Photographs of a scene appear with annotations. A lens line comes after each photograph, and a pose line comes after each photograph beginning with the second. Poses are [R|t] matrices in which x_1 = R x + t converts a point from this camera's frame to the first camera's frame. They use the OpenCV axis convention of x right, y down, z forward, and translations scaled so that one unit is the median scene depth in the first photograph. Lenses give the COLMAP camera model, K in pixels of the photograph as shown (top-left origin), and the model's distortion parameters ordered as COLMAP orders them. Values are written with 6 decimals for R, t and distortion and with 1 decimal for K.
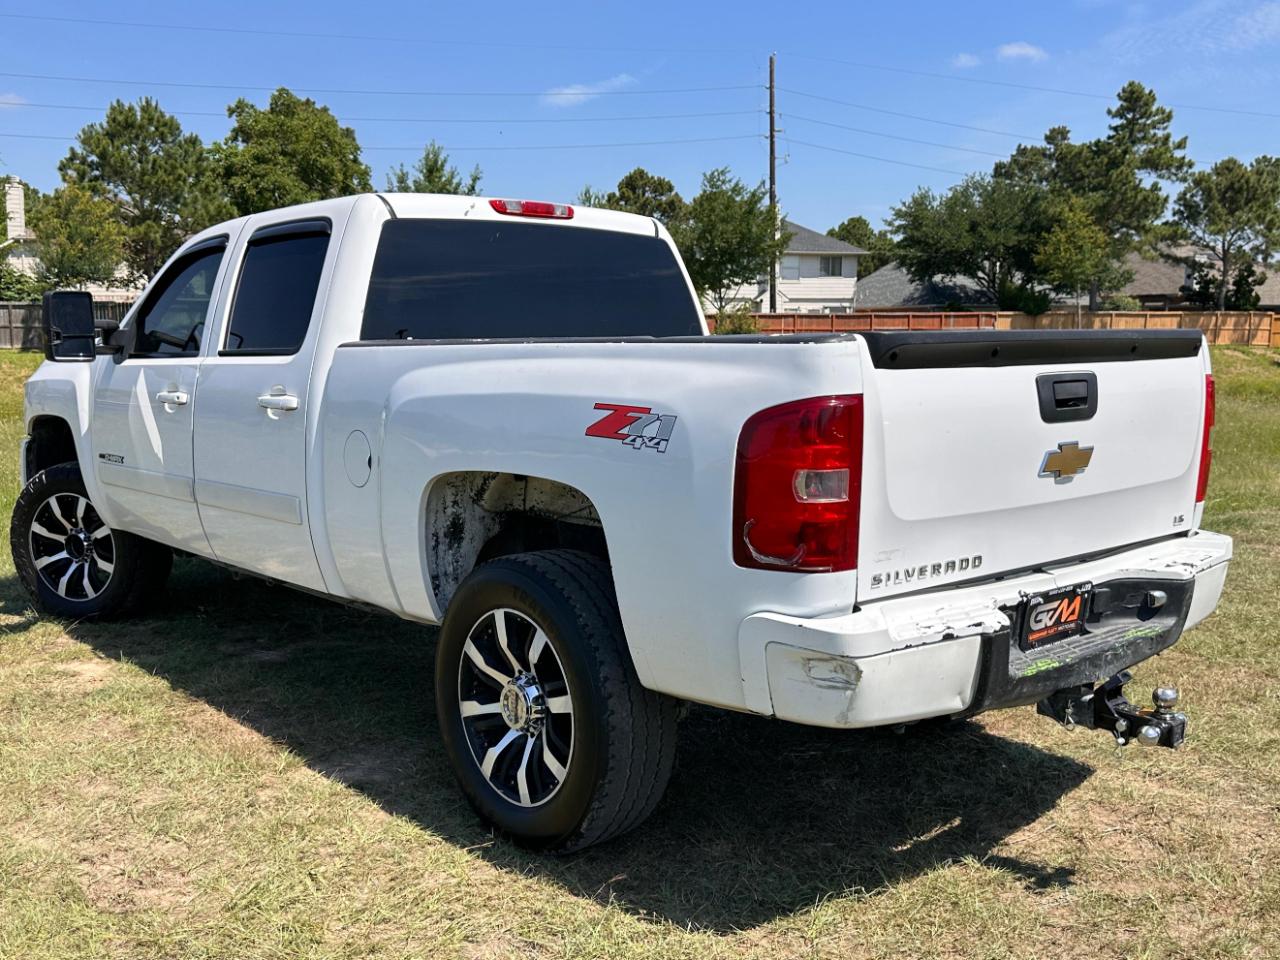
lens RADIAL K [[1213.3, 0, 640.0], [0, 1213.3, 480.0], [0, 0, 1]] dist [0.221043, -0.408523]
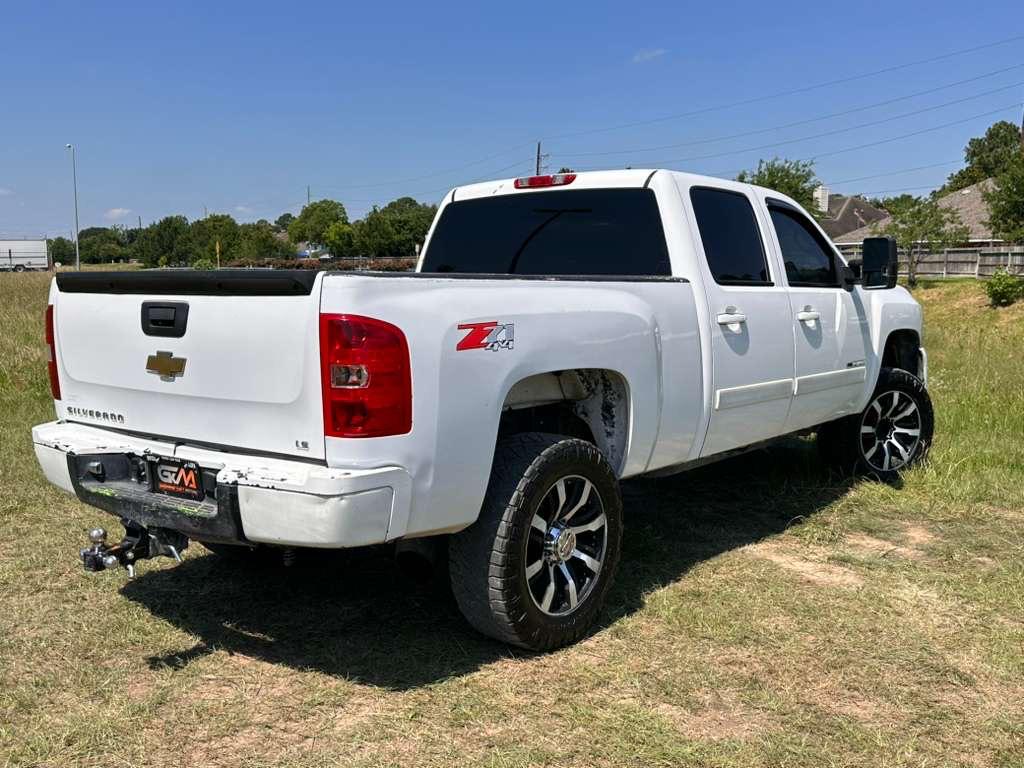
lens RADIAL K [[970.6, 0, 512.0], [0, 970.6, 384.0], [0, 0, 1]] dist [0.221043, -0.408523]
pose [[0.179902, 0.106917, -0.977857, 1.488753], [-0.108344, 0.990181, 0.088331, -0.133100], [0.977700, 0.090054, 0.189720, 1.161854]]
